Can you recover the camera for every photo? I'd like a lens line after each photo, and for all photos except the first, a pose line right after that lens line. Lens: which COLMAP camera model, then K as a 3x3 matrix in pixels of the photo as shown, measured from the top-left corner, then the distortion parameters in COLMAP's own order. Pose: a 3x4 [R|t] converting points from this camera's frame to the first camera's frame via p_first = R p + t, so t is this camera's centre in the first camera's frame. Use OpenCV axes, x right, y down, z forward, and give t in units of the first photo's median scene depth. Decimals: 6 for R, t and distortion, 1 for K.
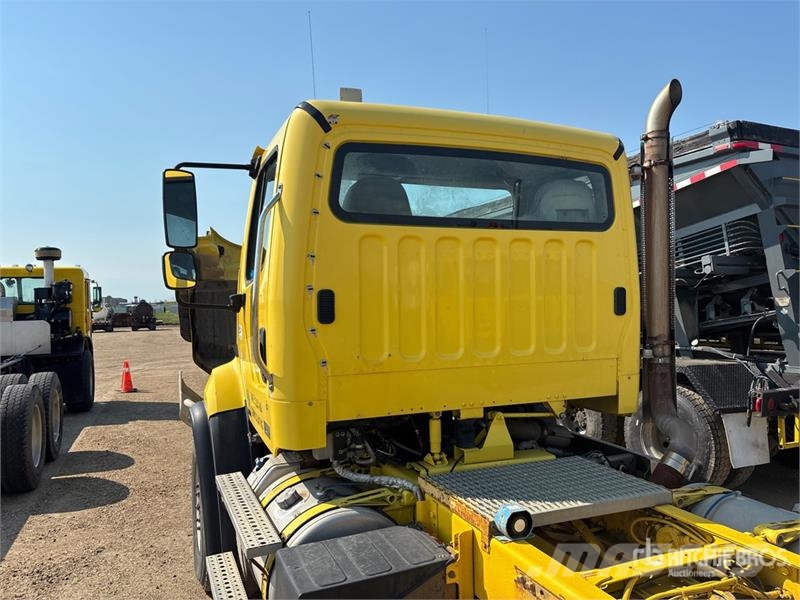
lens RADIAL K [[598.5, 0, 404.5], [0, 598.5, 304.4], [0, 0, 1]] dist [0.029804, -0.025364]
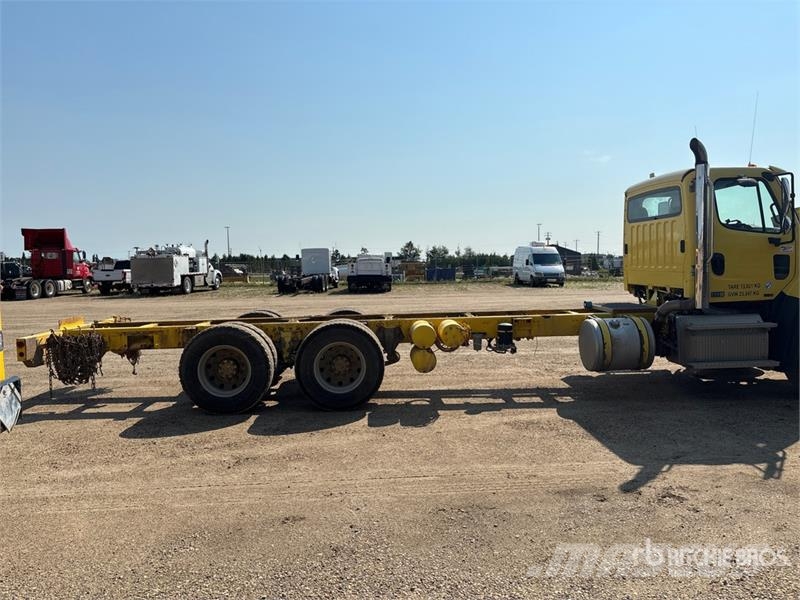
lens RADIAL K [[598.5, 0, 400.7], [0, 598.5, 302.2], [0, 0, 1]] dist [0.029804, -0.025364]
pose [[-0.339427, 0.093613, -0.935963, 2.778702], [0.013795, 0.995424, 0.094557, -0.024522], [0.940531, 0.019184, -0.339165, 0.768447]]
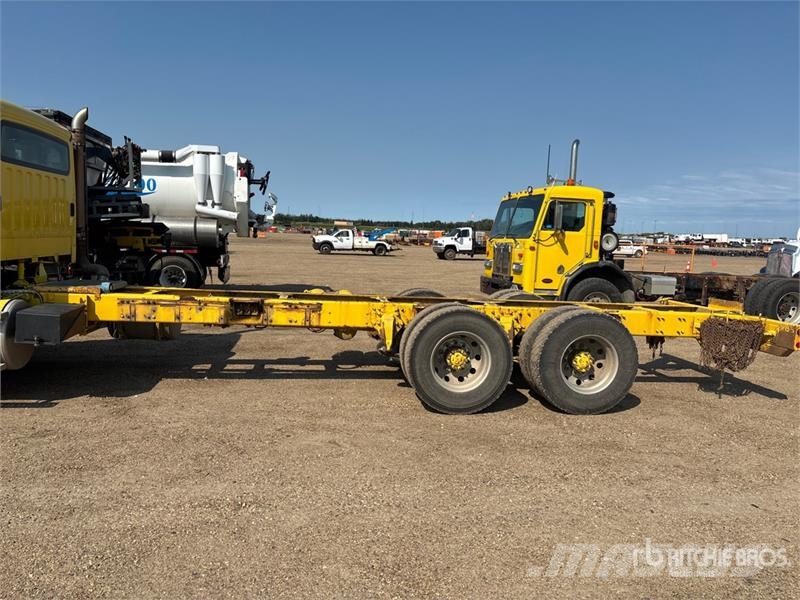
lens RADIAL K [[598.5, 0, 401.2], [0, 598.5, 307.8], [0, 0, 1]] dist [0.029804, -0.025364]
pose [[0.239922, -0.088994, 0.966705, -1.435121], [-0.035678, 0.994308, 0.100390, 0.082831], [-0.970136, -0.058576, 0.235381, -0.642026]]
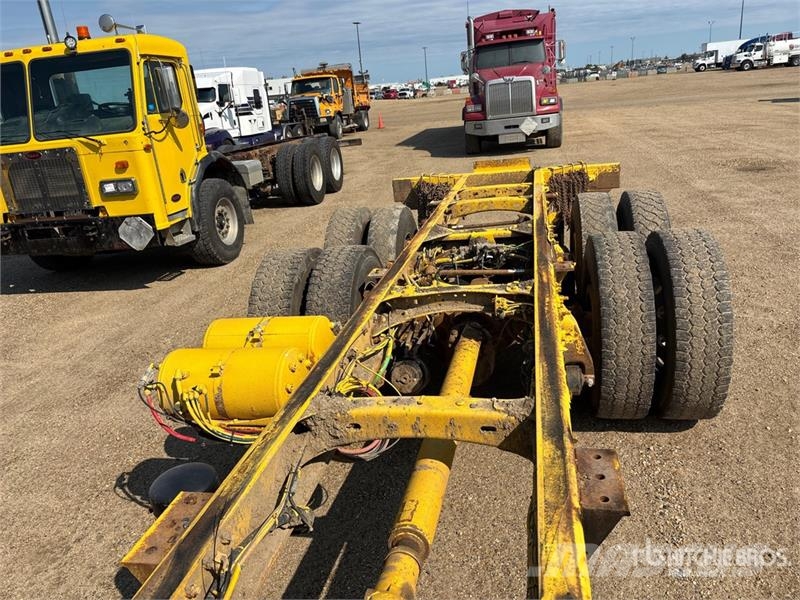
lens RADIAL K [[598.5, 0, 405.5], [0, 598.5, 312.6], [0, 0, 1]] dist [0.029804, -0.025364]
pose [[-0.832013, -0.098351, 0.545969, 0.124940], [0.112437, 0.933838, 0.339566, -0.005087], [-0.543243, 0.343911, -0.765906, 0.627413]]
